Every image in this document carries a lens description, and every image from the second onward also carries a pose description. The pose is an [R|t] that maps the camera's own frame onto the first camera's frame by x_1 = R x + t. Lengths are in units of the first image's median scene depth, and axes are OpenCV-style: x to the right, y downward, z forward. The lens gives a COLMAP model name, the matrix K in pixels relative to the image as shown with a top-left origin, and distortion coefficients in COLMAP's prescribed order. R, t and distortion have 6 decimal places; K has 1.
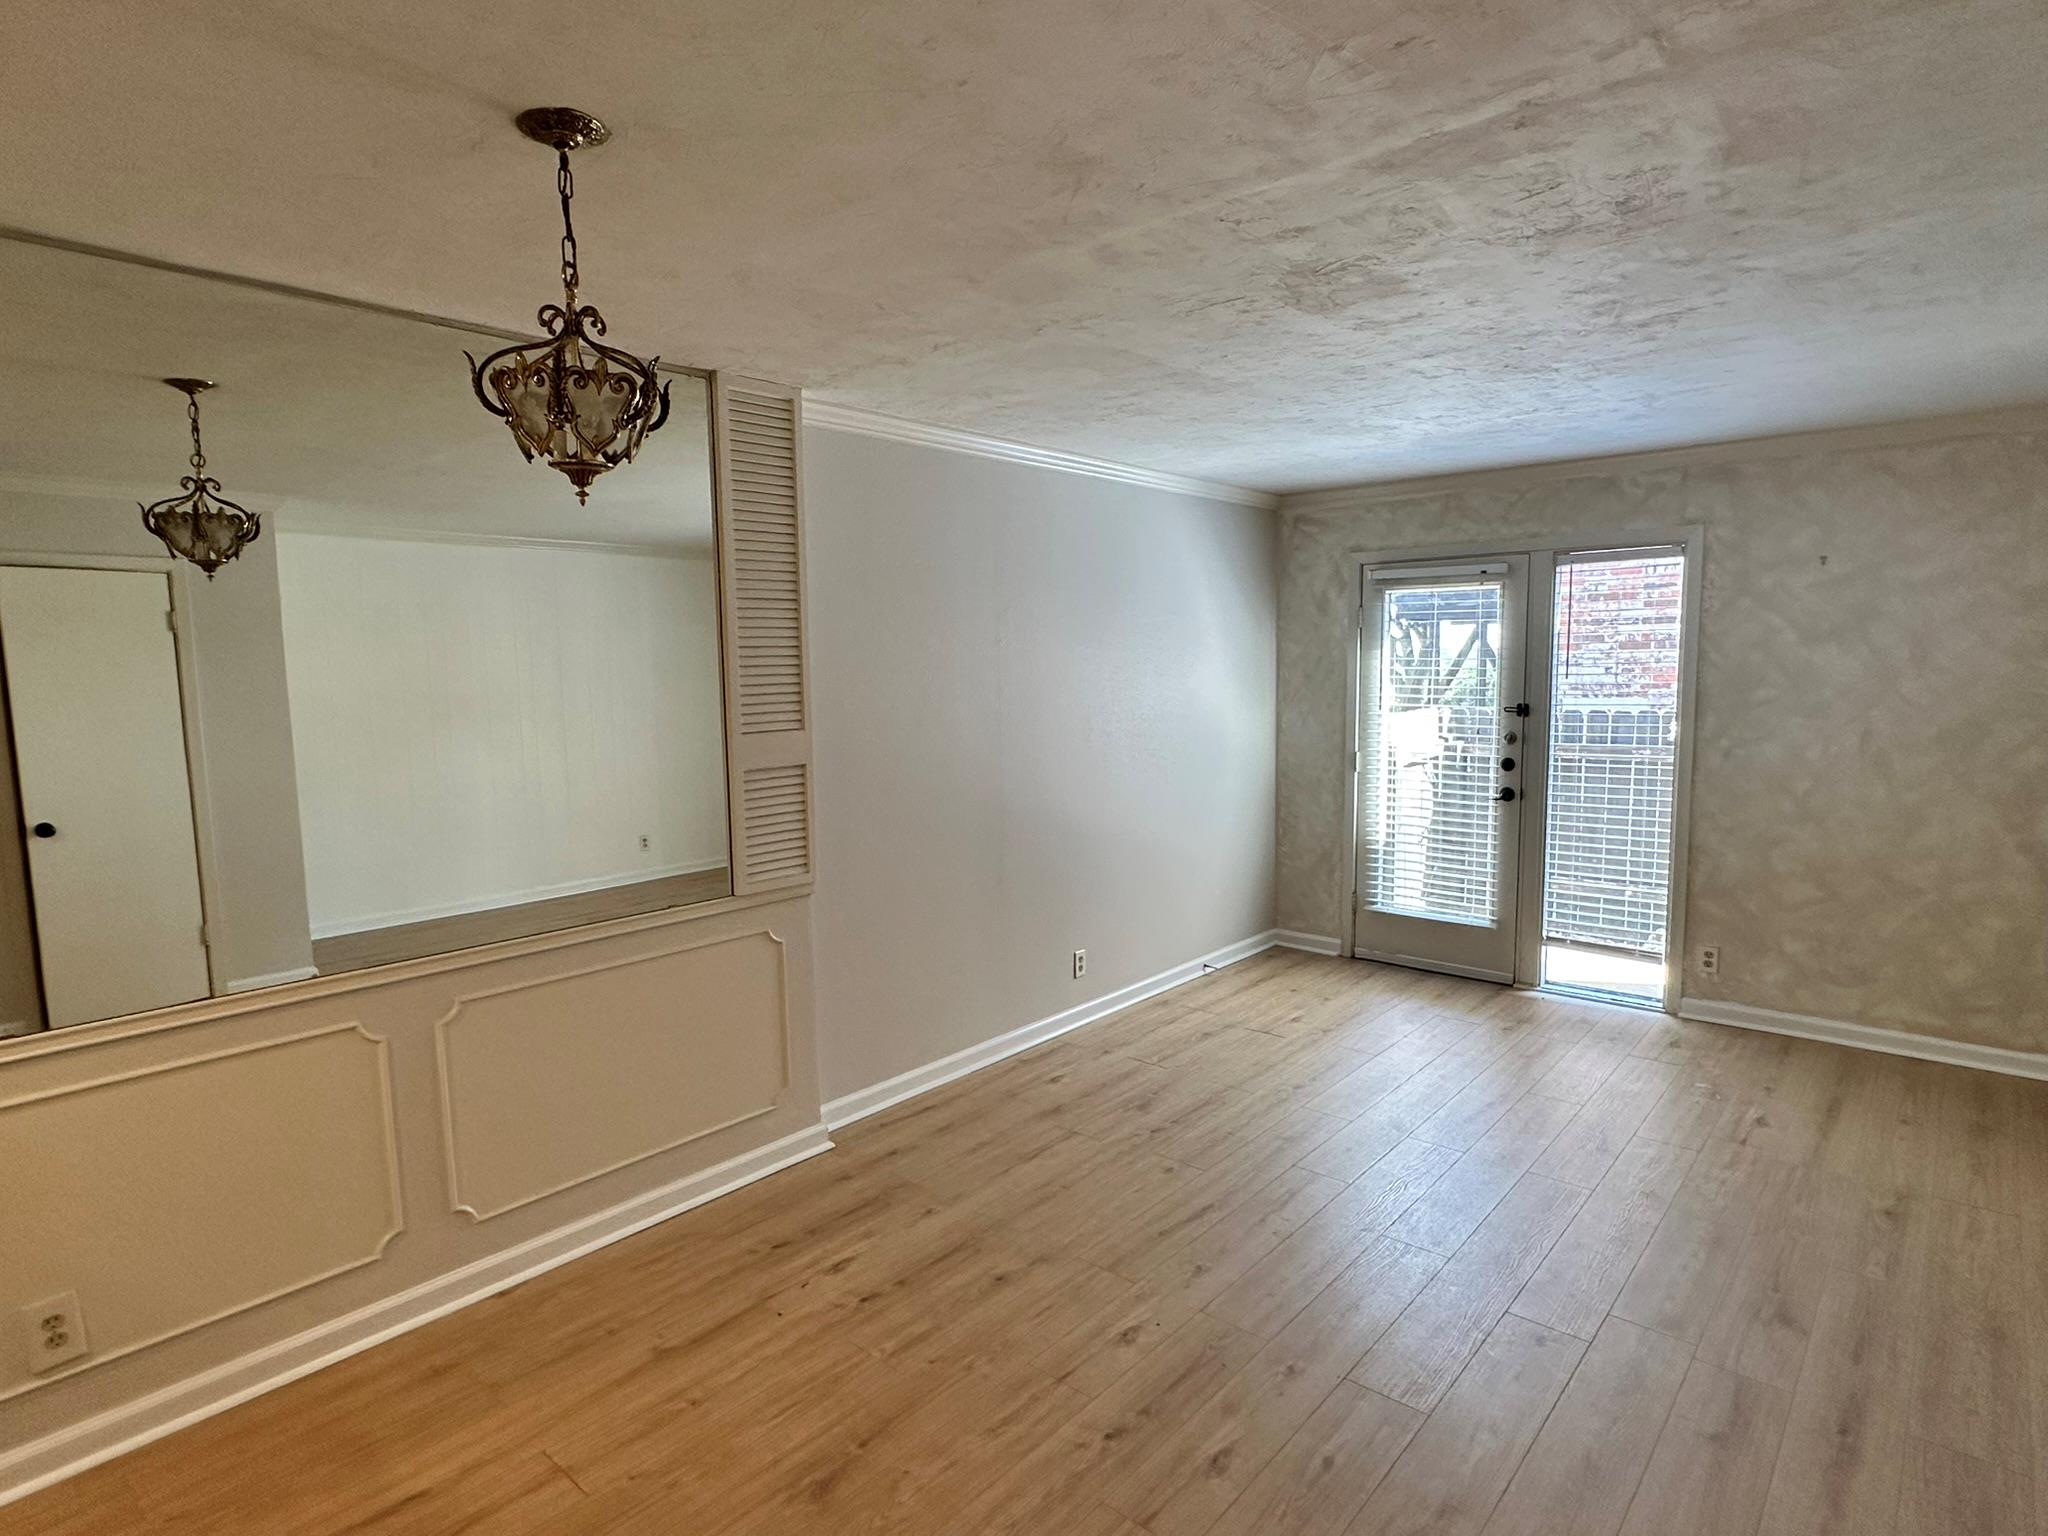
lens RADIAL K [[1106.9, 0, 1029.3], [0, 1106.9, 769.3], [0, 0, 1]] dist [-0.000239, 0.001630]
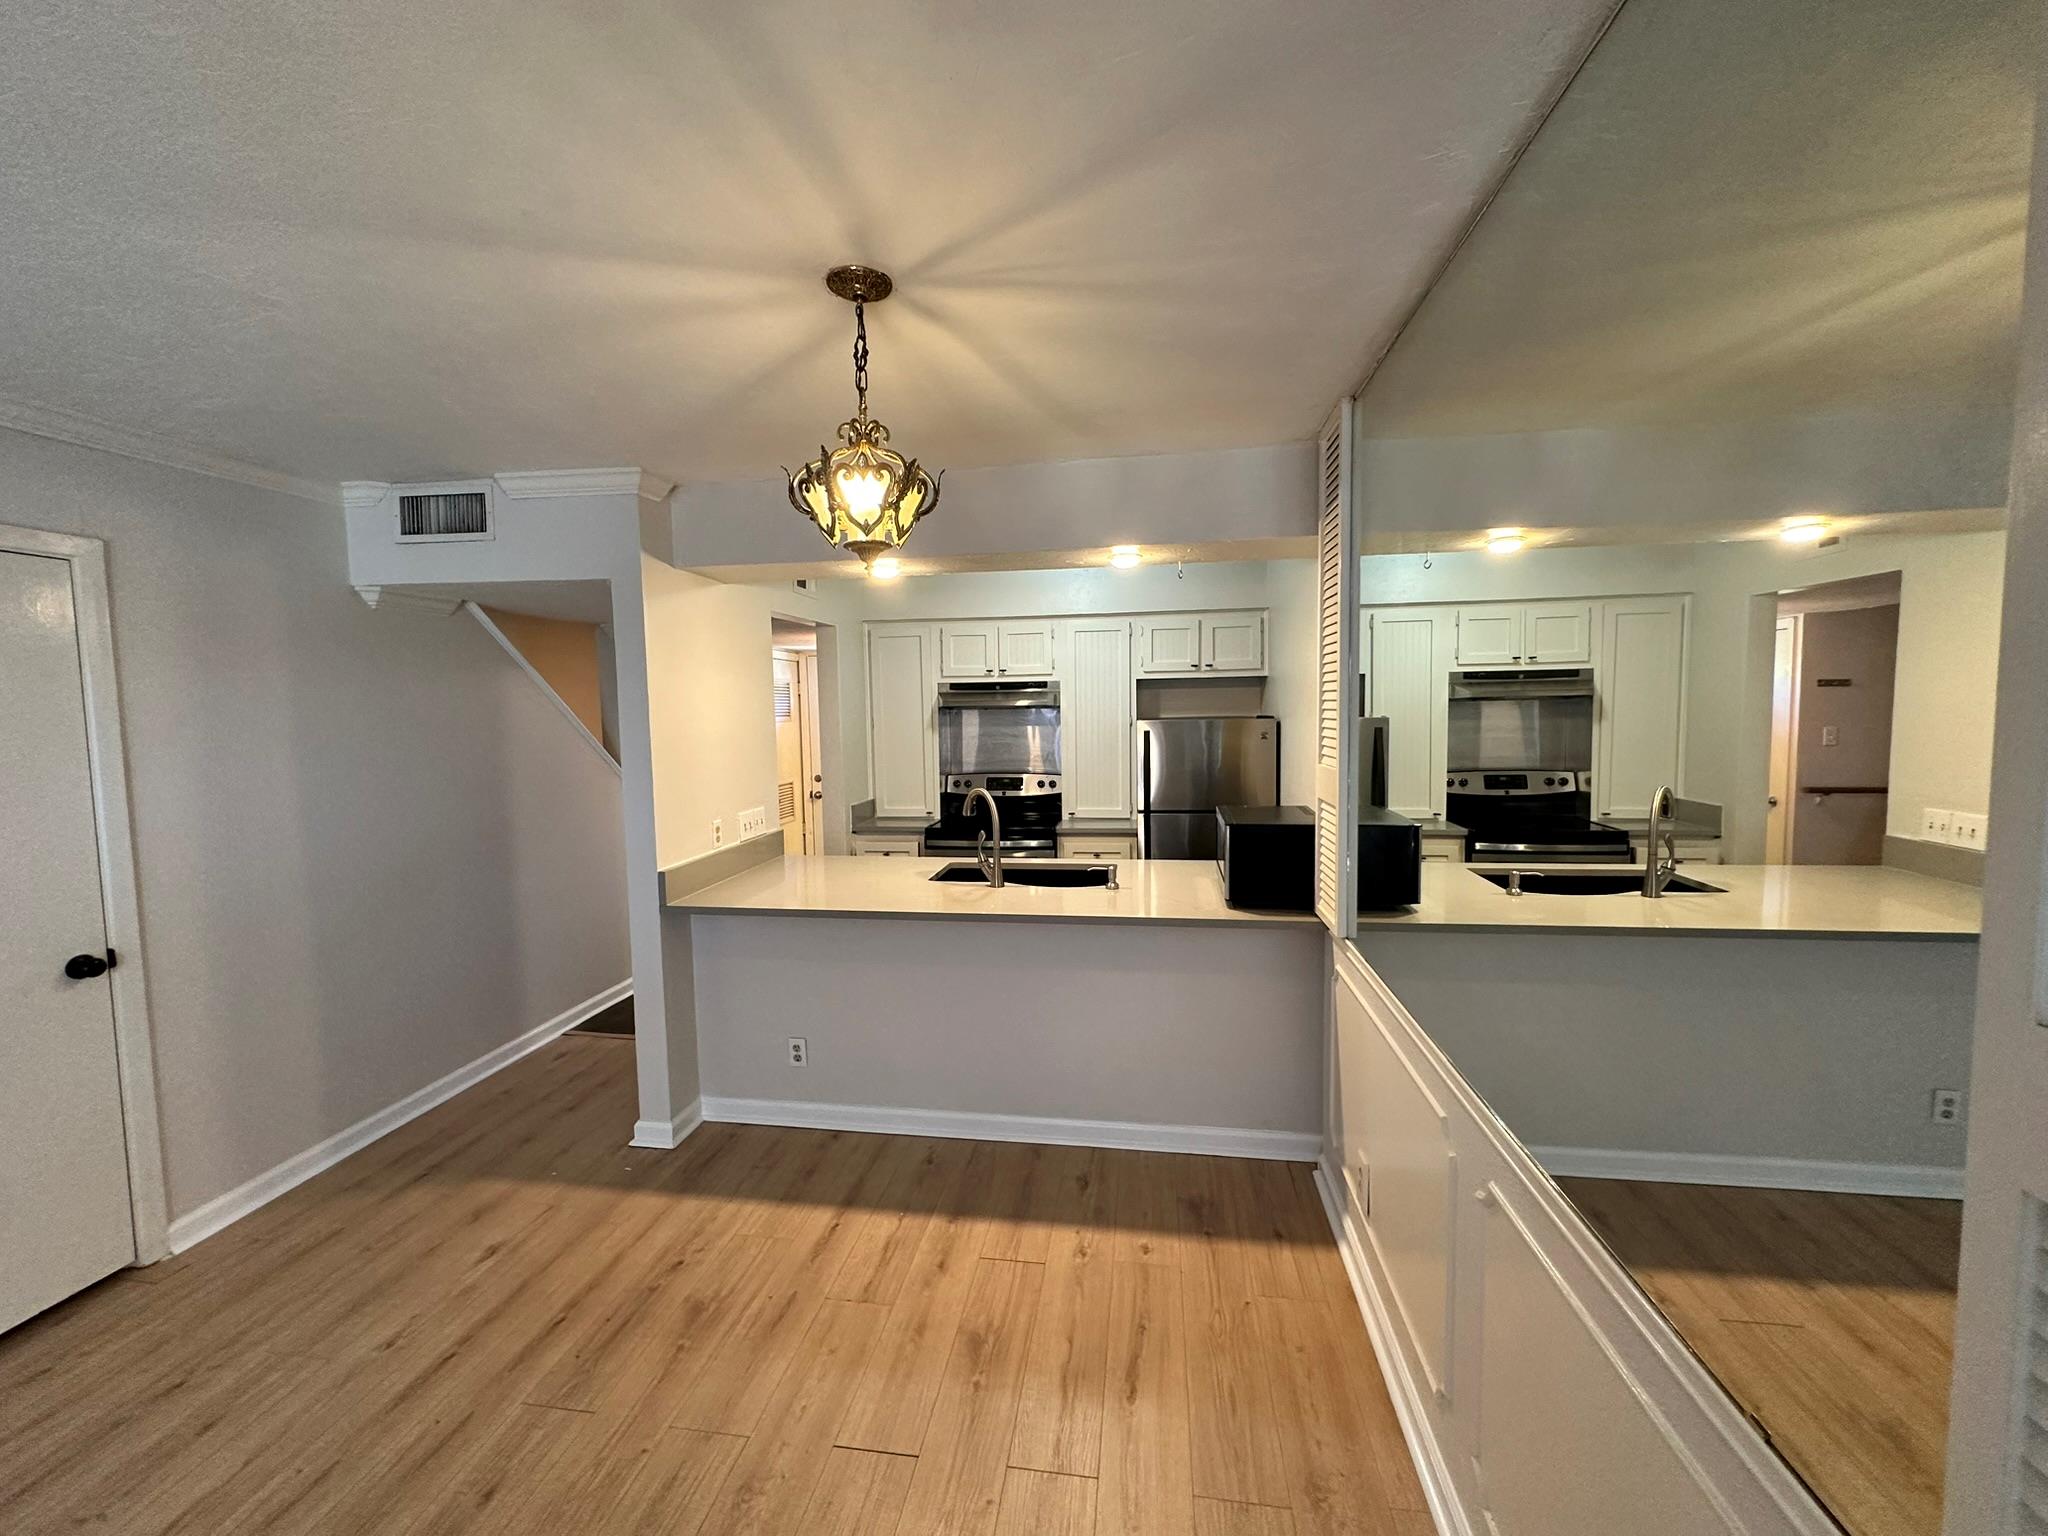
lens RADIAL K [[814.4, 0, 1022.3], [0, 814.4, 768.6], [0, 0, 1]] dist [-0.006179, 0.001565]
pose [[-0.844695, 0.069297, -0.530743, -0.017568], [-0.025452, 0.985262, 0.169149, -0.072070], [0.534642, 0.156388, -0.830482, 0.741371]]
